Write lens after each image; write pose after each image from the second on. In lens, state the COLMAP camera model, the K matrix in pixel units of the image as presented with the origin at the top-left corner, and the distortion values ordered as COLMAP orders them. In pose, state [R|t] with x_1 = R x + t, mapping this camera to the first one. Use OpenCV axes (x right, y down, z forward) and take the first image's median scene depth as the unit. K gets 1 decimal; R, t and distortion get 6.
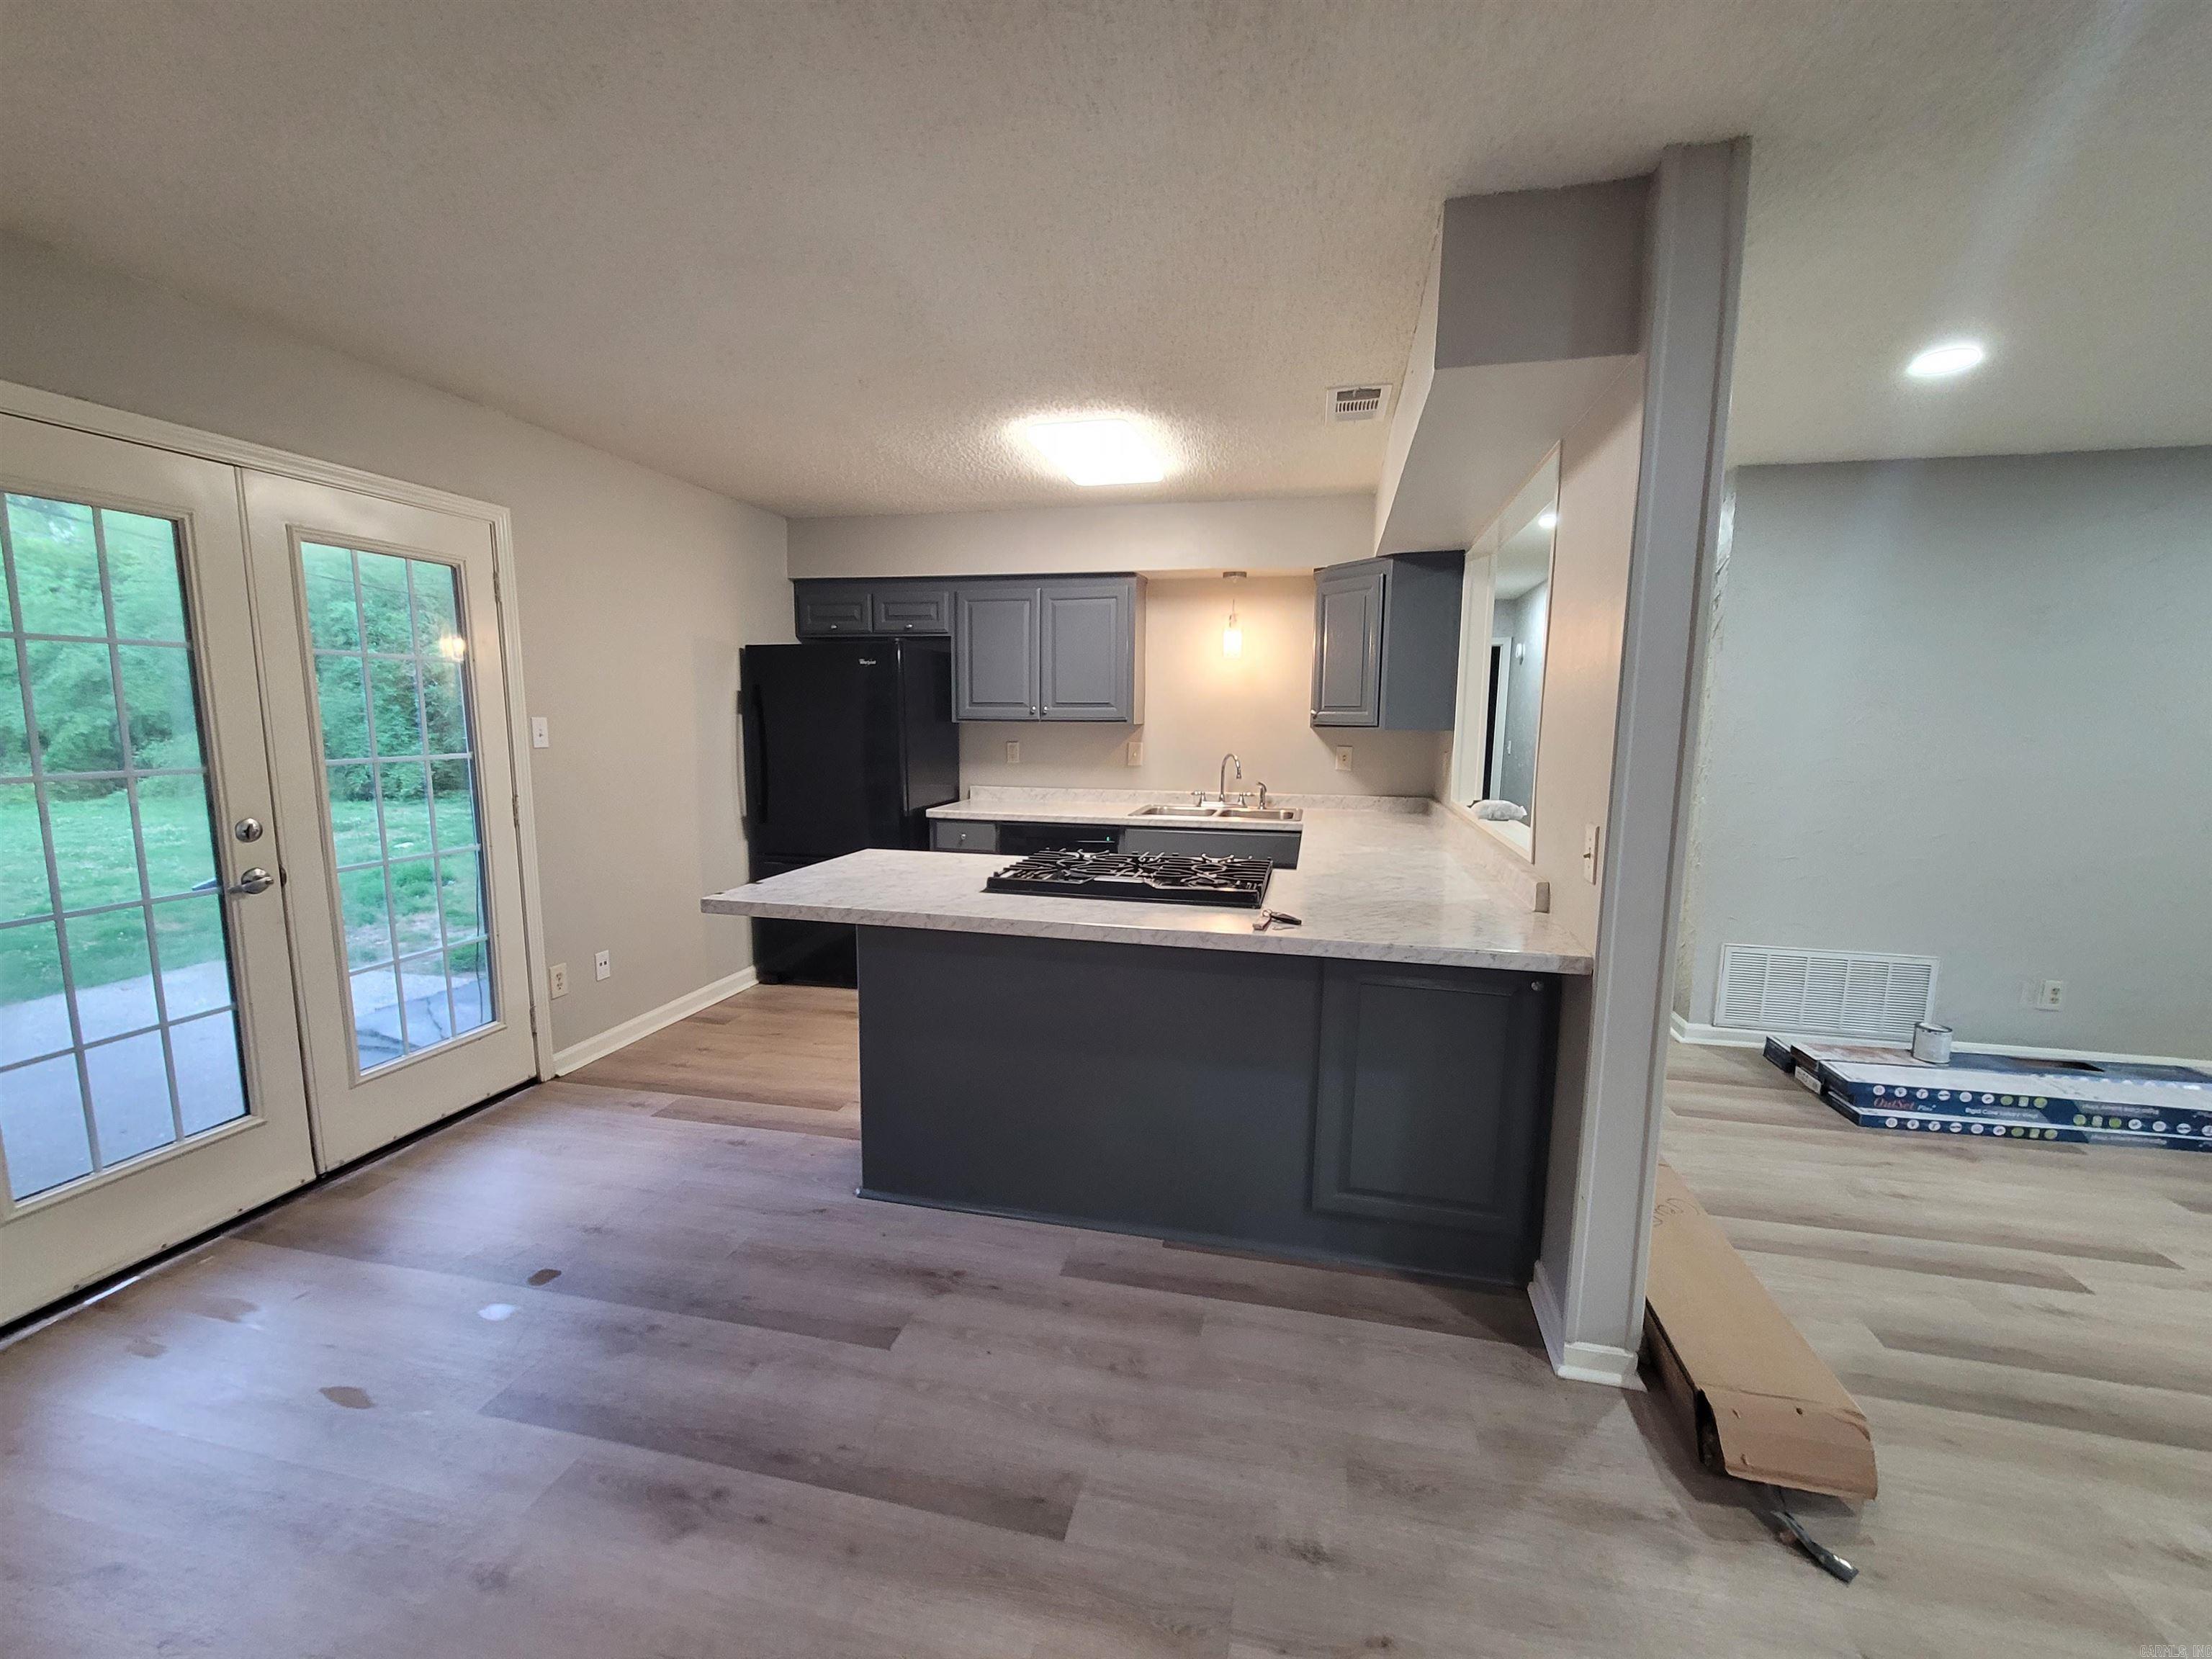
lens RADIAL K [[906.8, 0, 1113.9], [0, 906.8, 831.9], [0, 0, 1]] dist [-0.002871, 0.001728]
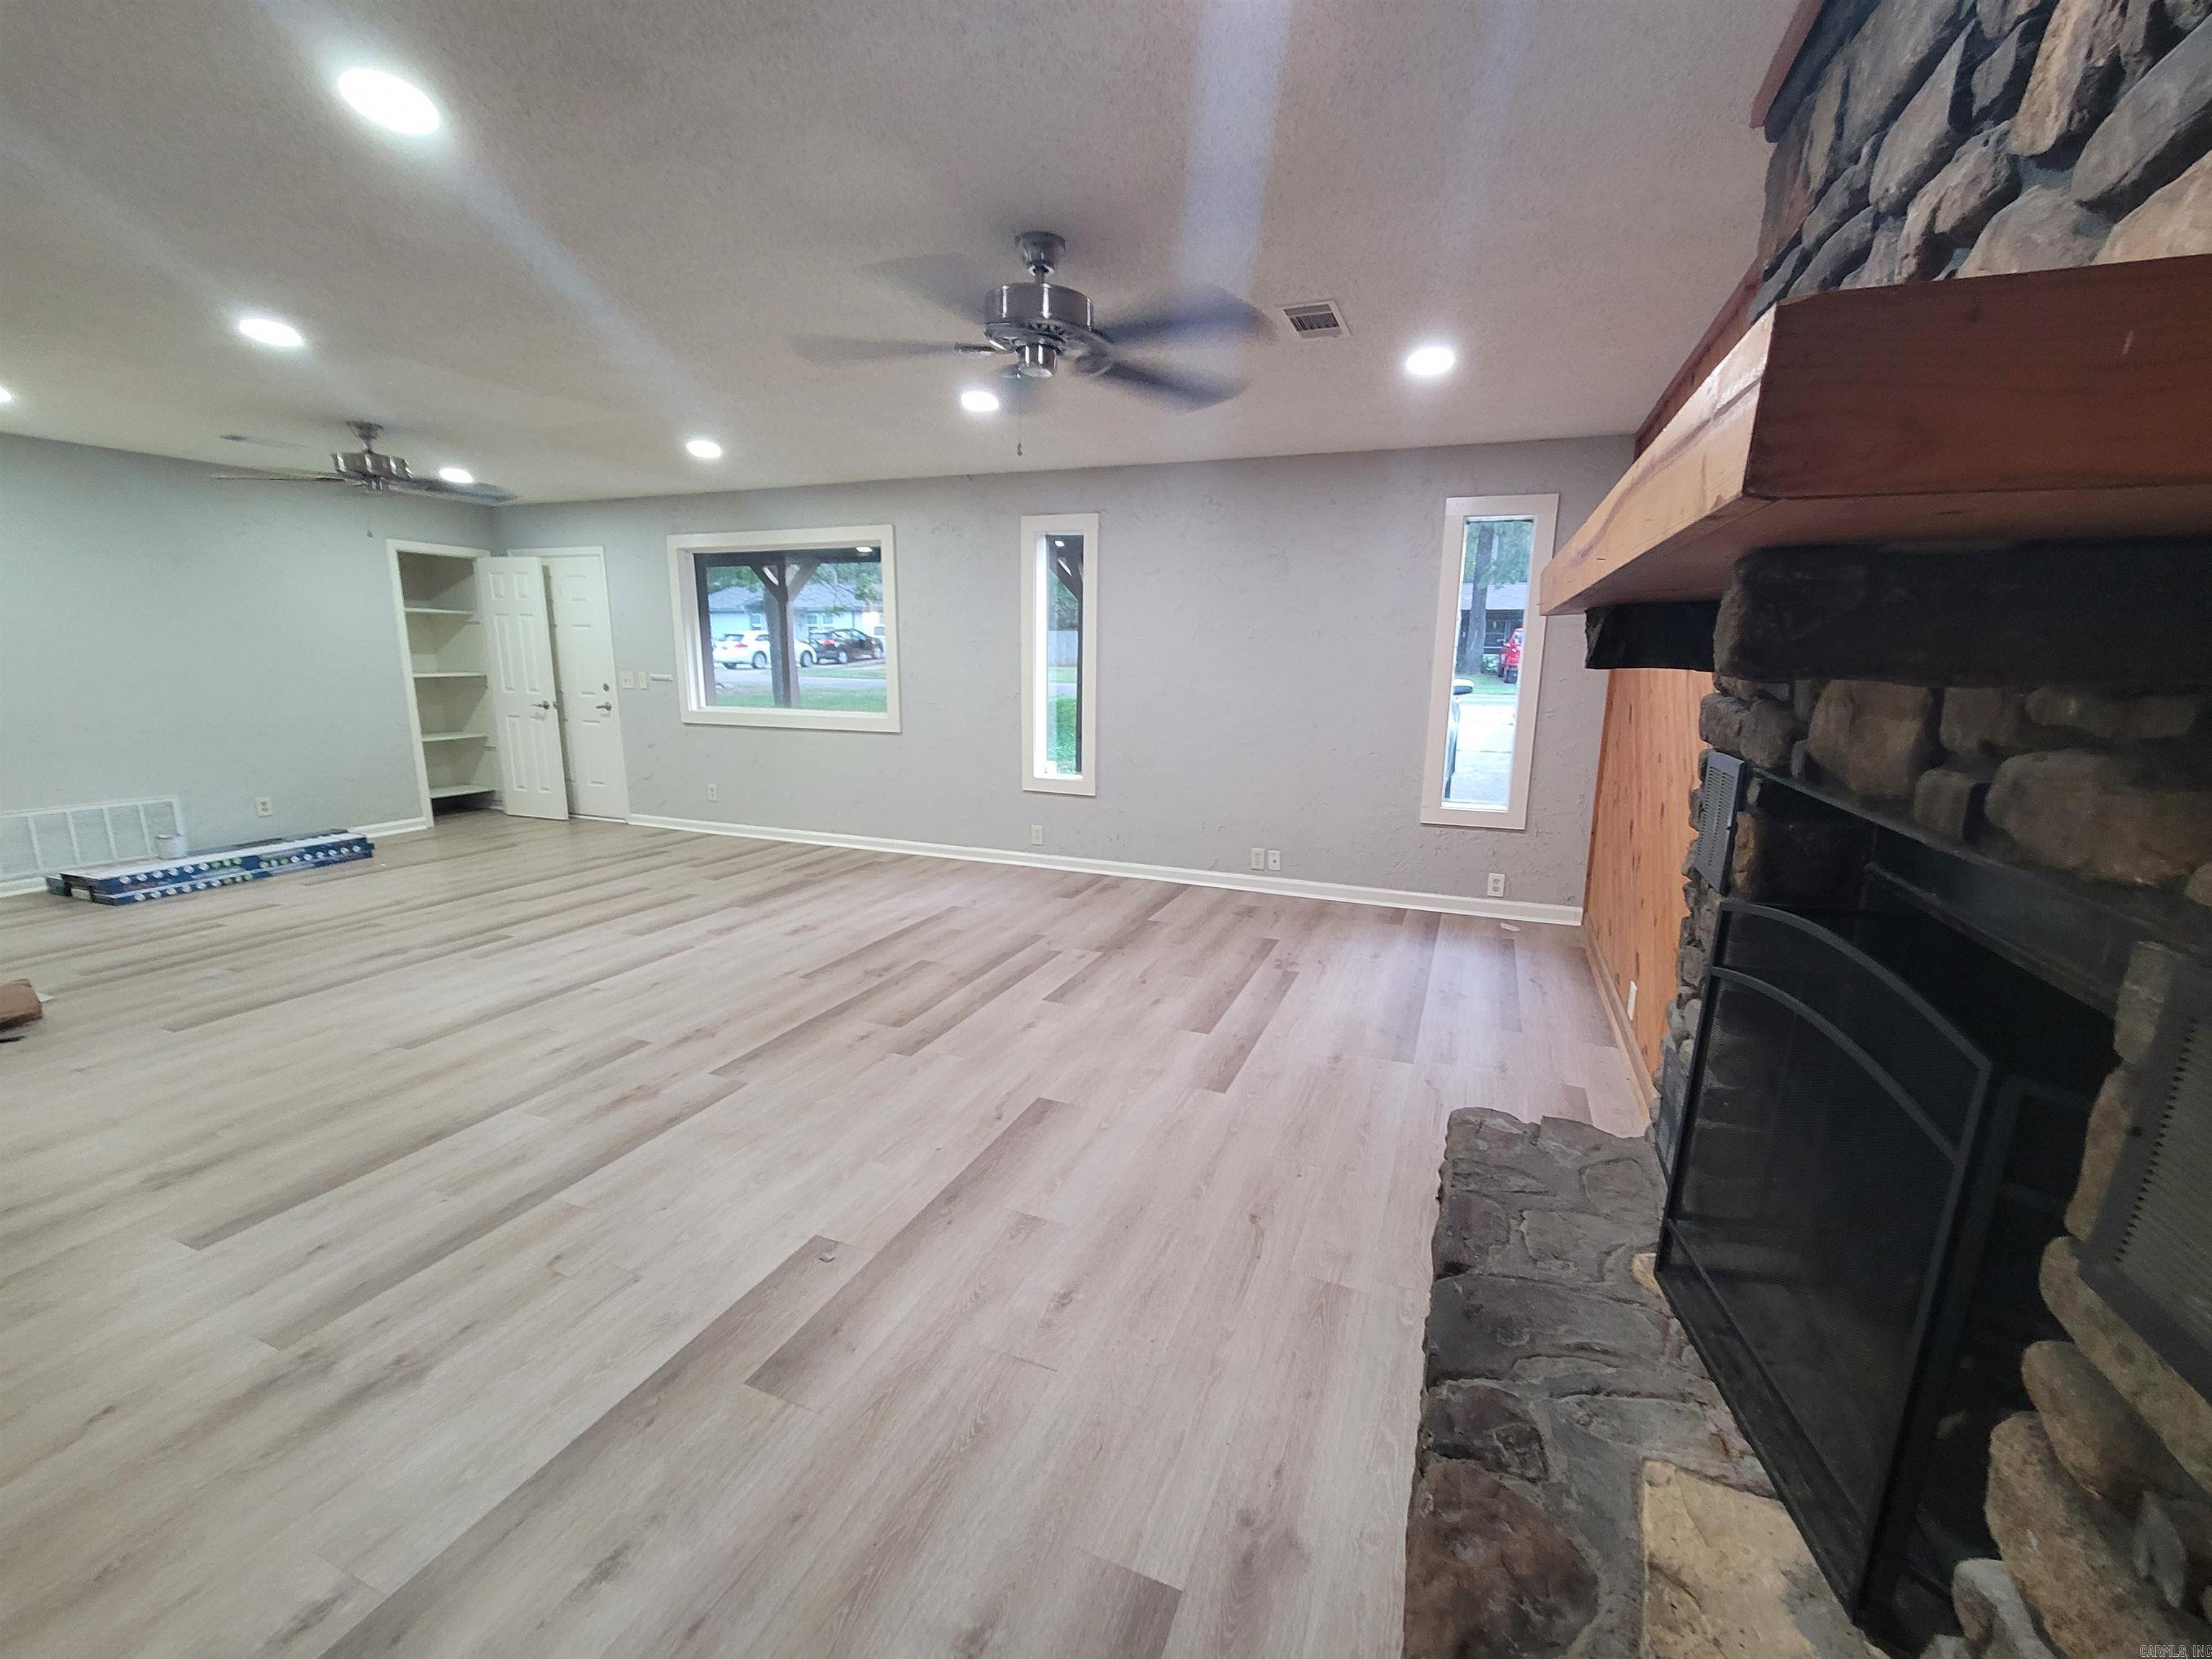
lens RADIAL K [[906.8, 0, 1119.2], [0, 906.8, 840.5], [0, 0, 1]] dist [-0.002871, 0.001728]
pose [[0.159463, -0.207051, 0.965247, -0.339511], [0.116164, 0.974901, 0.189931, 0.128002], [-0.980346, 0.081840, 0.179513, -0.911308]]
